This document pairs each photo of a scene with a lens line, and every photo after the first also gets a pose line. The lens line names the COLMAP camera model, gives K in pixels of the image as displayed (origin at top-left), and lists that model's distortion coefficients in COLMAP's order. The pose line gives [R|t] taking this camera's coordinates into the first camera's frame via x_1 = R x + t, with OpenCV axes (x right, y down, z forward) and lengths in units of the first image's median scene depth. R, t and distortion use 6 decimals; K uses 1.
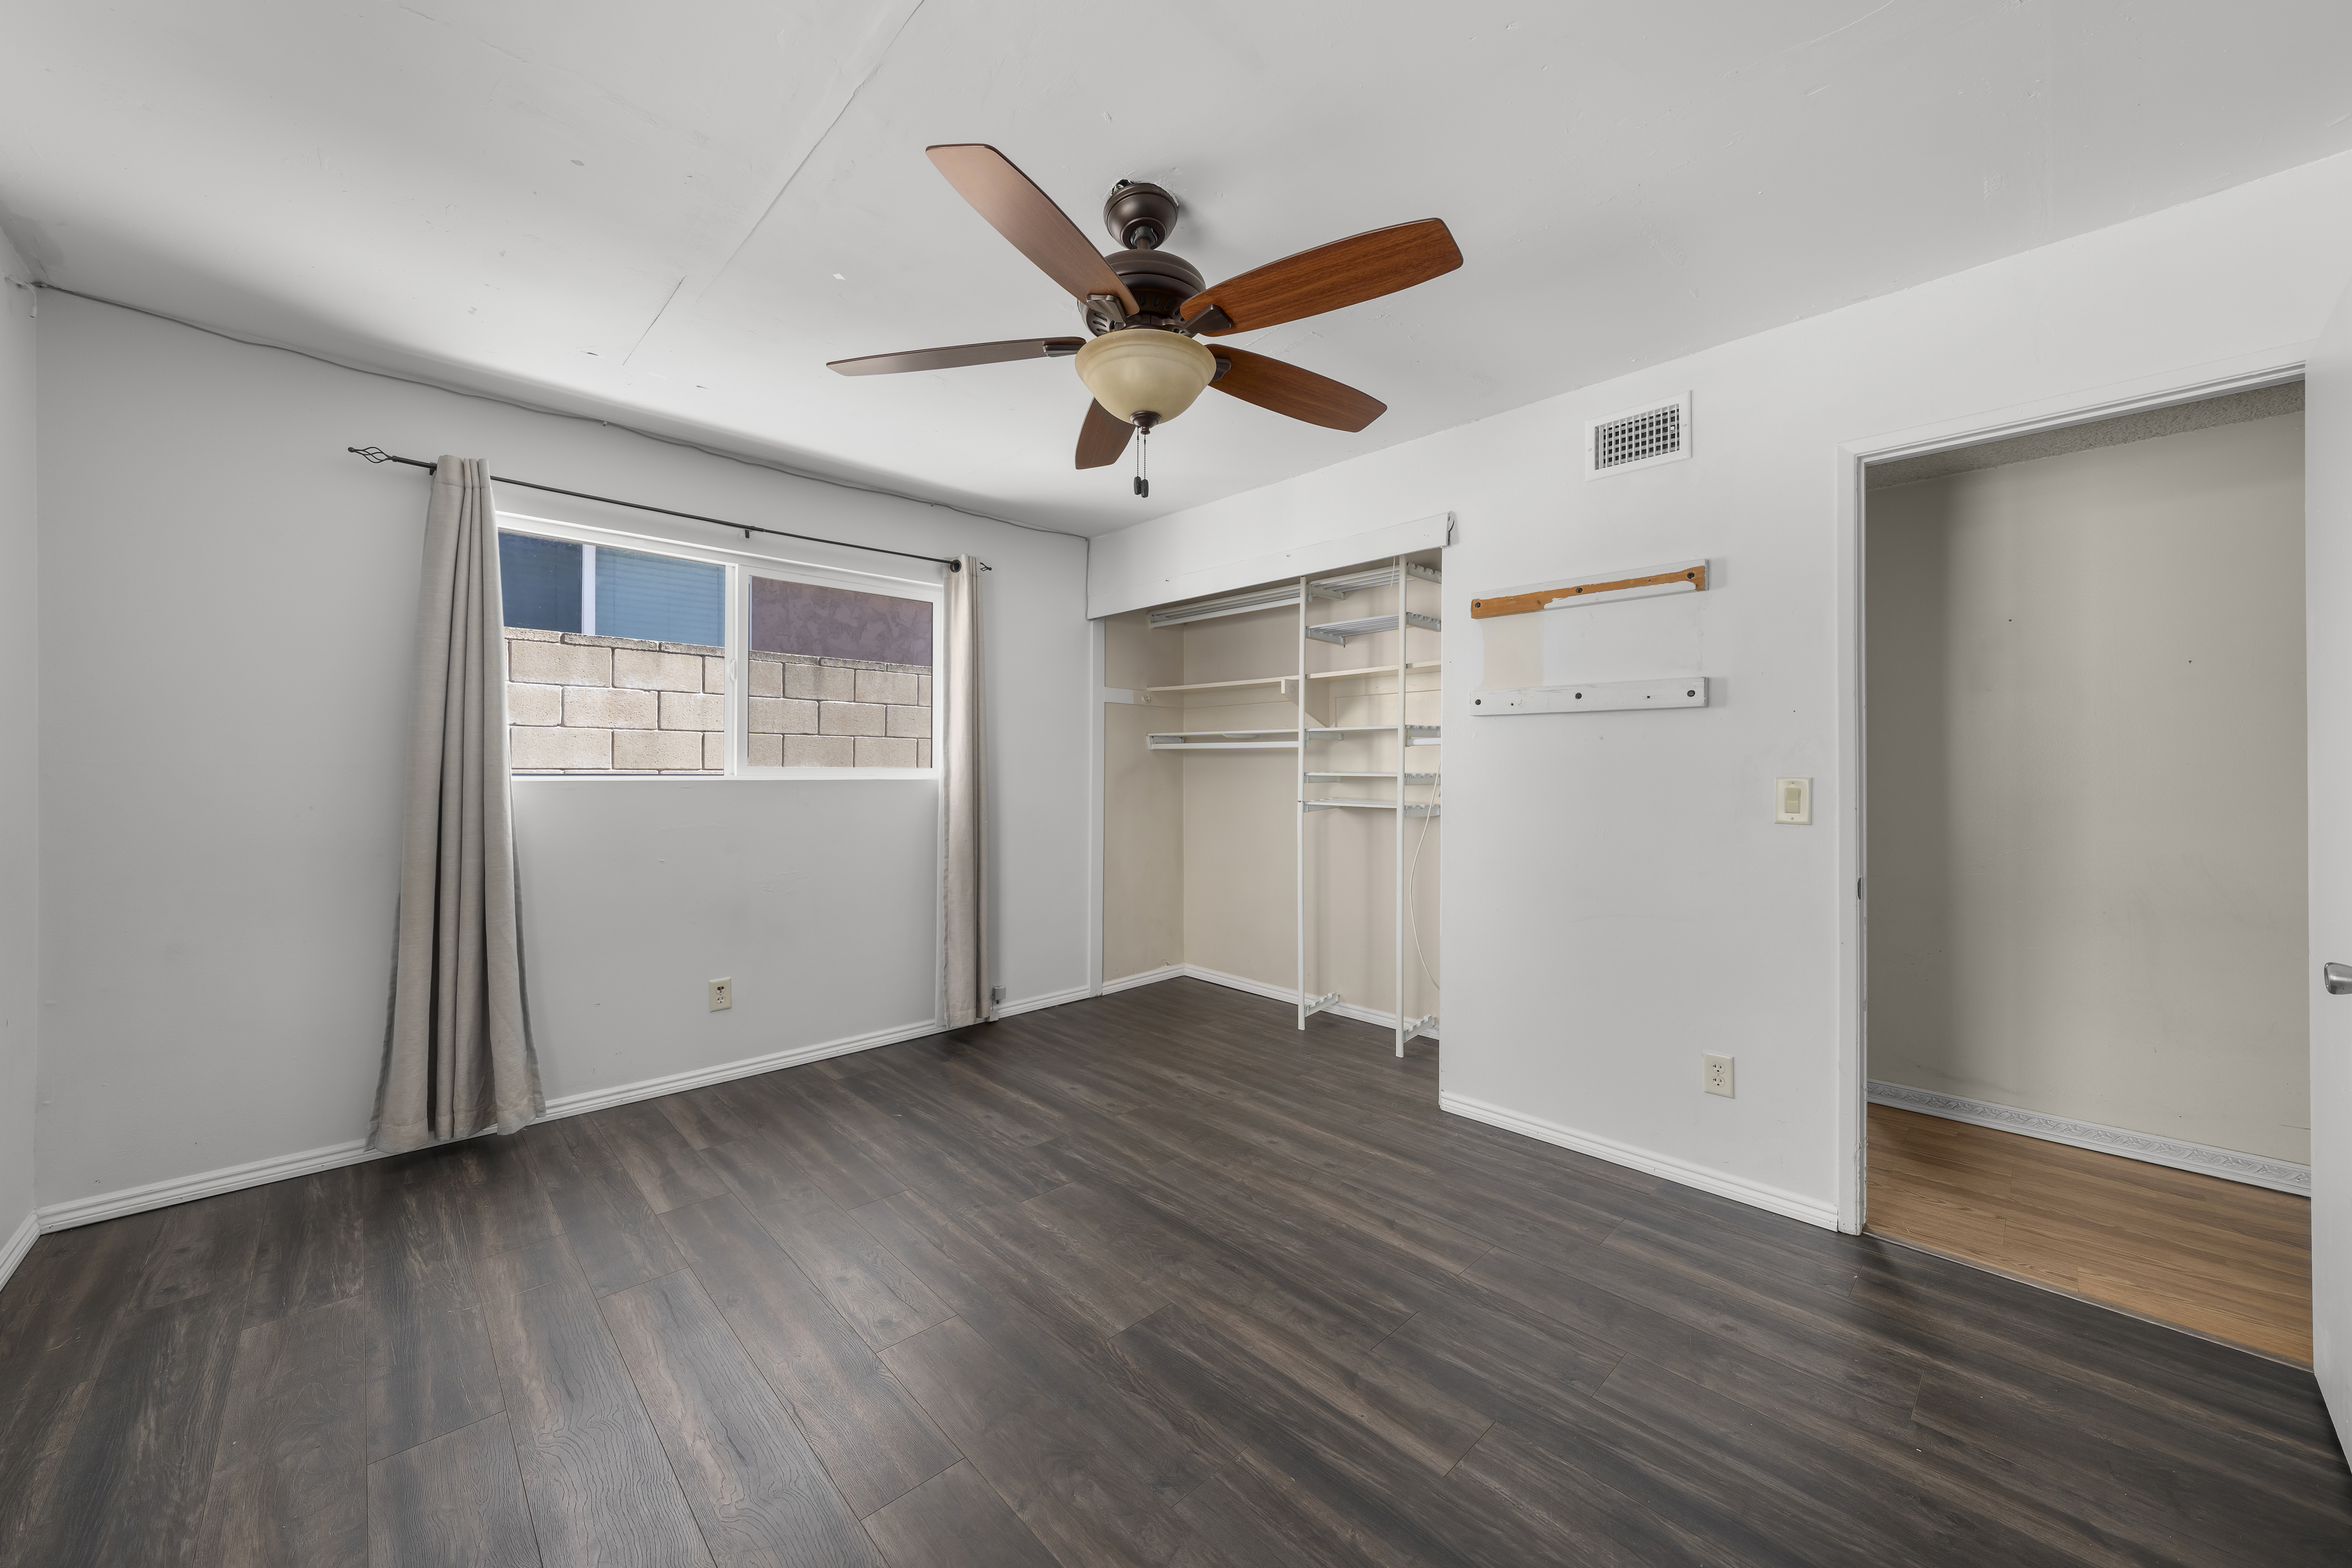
lens RADIAL K [[862.9, 0, 1174.1], [0, 862.9, 776.9], [0, 0, 1]] dist [-0.000452, 0.000174]
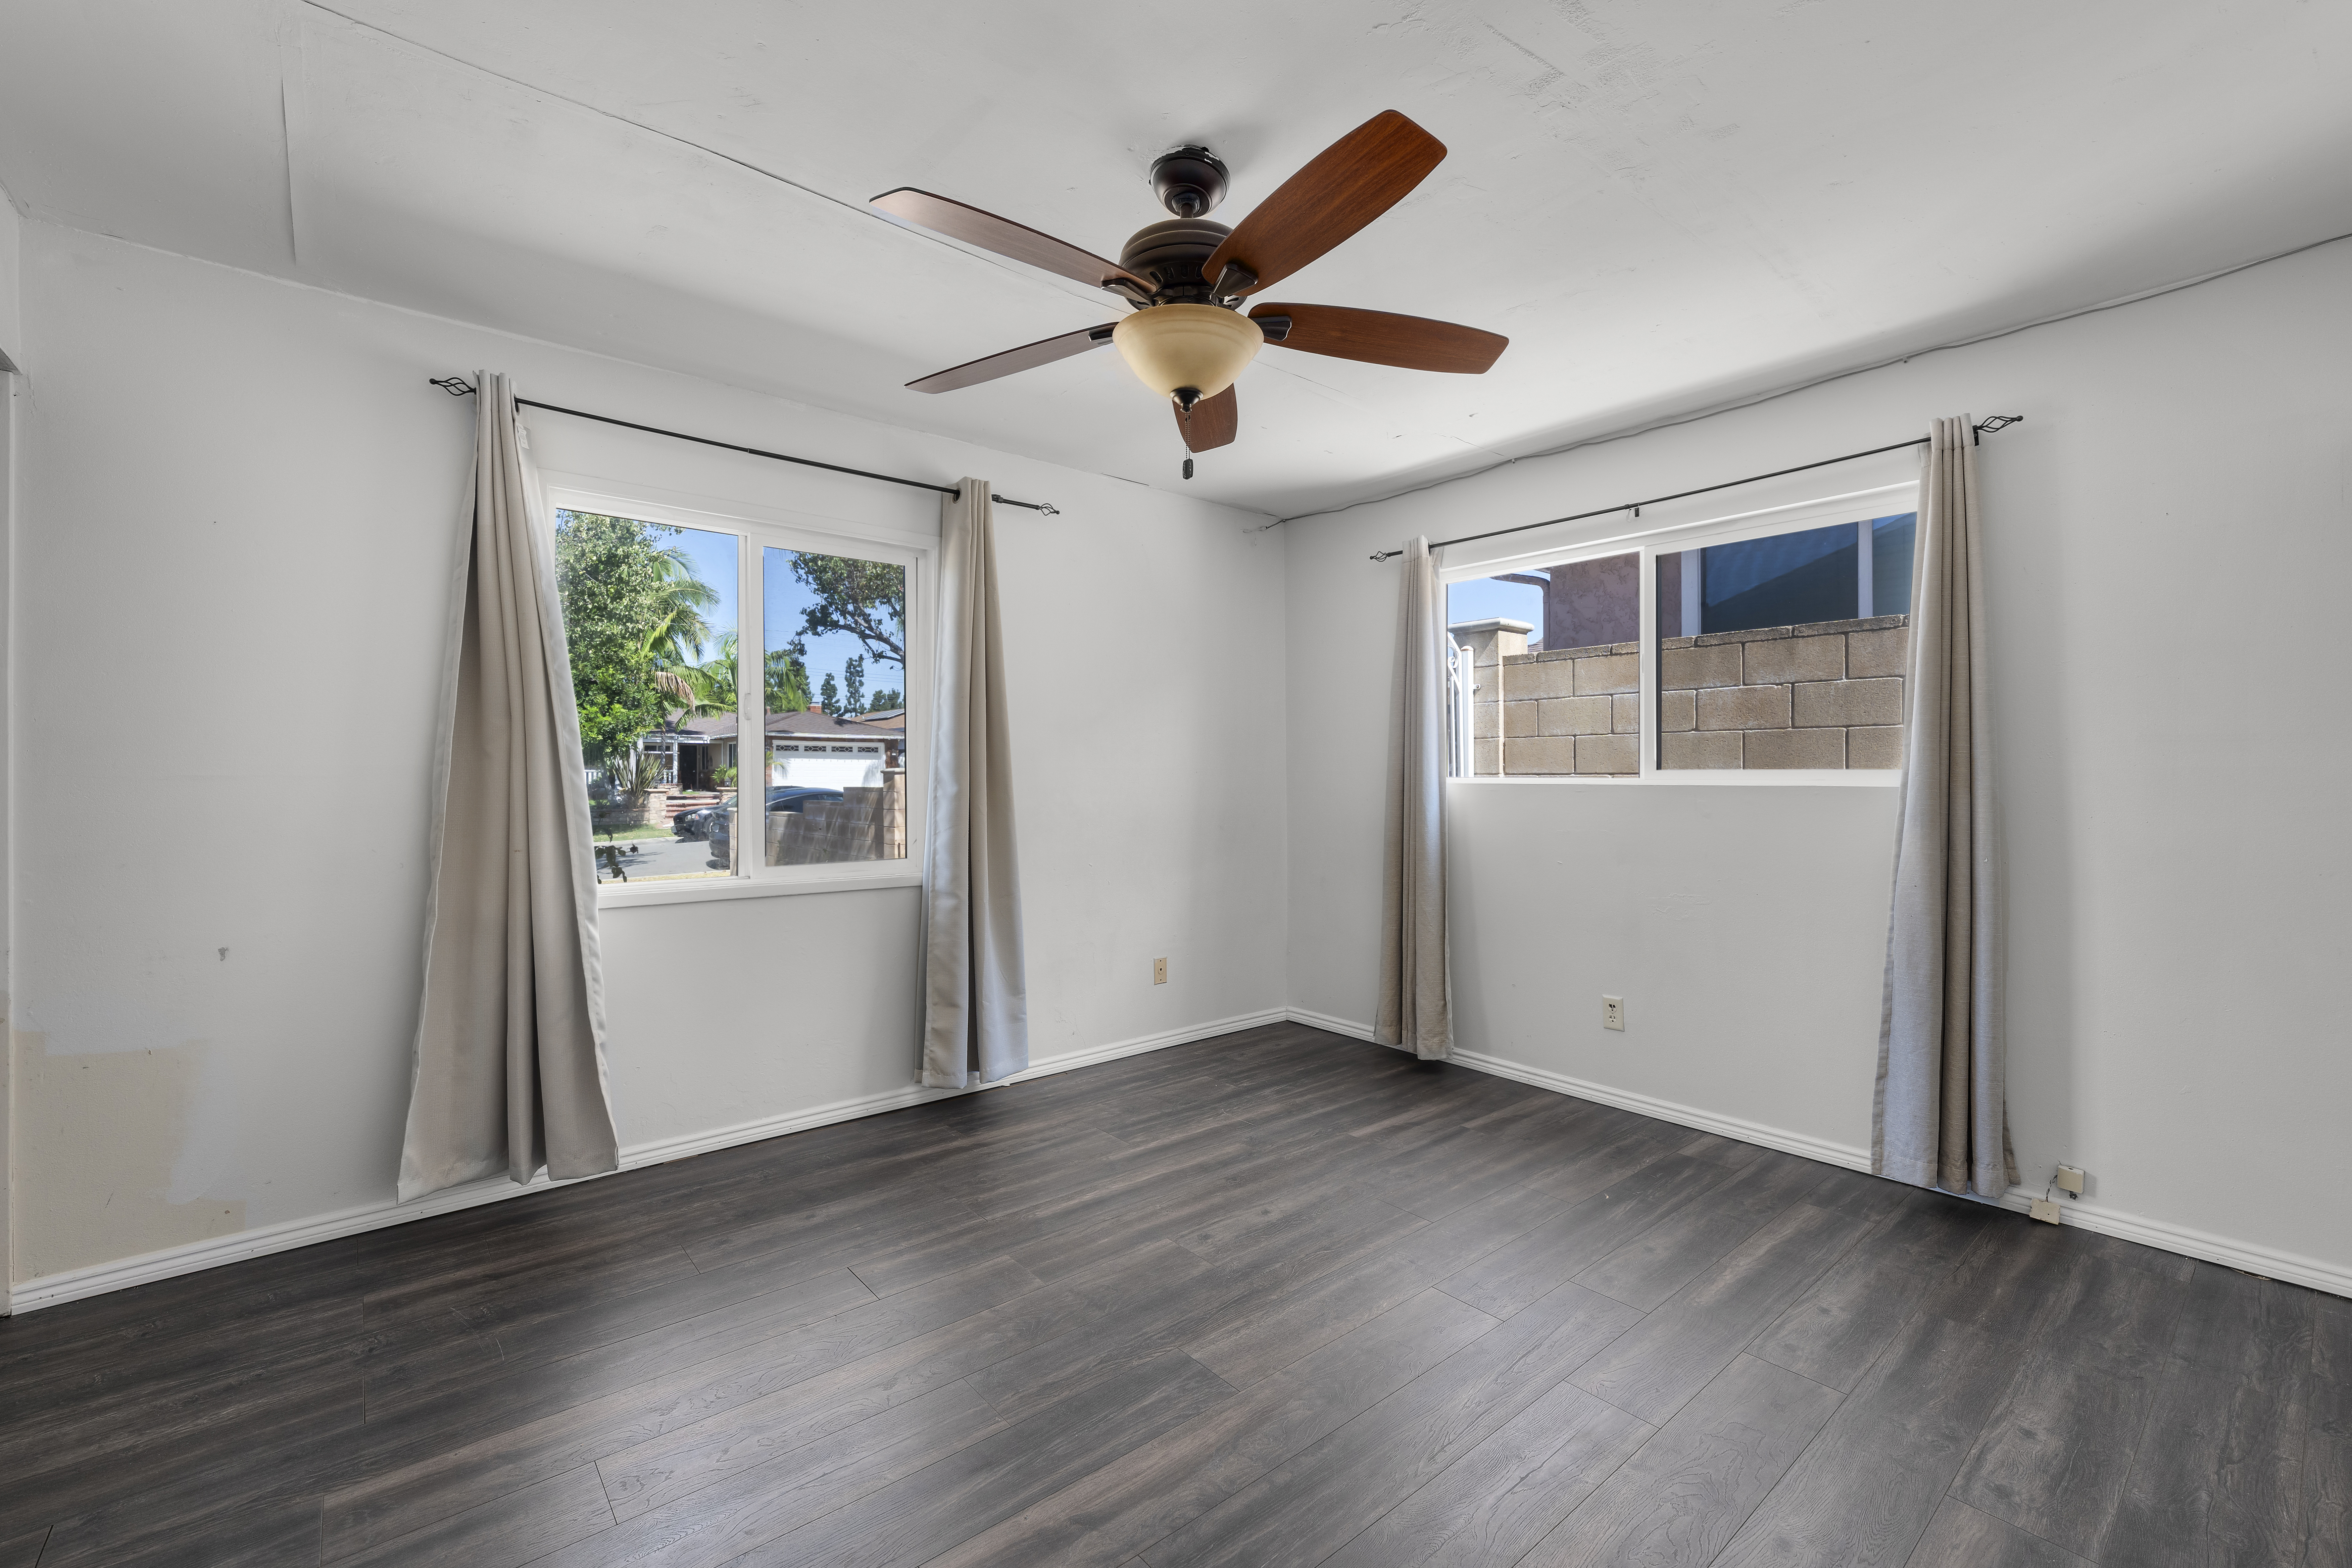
lens RADIAL K [[1004.0, 0, 1175.5], [0, 1004.0, 776.2], [0, 0, 1]] dist [0.005306, 0.000203]
pose [[-0.069672, -0.004176, -0.997561, 0.676469], [-0.008058, 0.999961, -0.003623, 0.003396], [0.997537, 0.007785, -0.069703, 0.678544]]
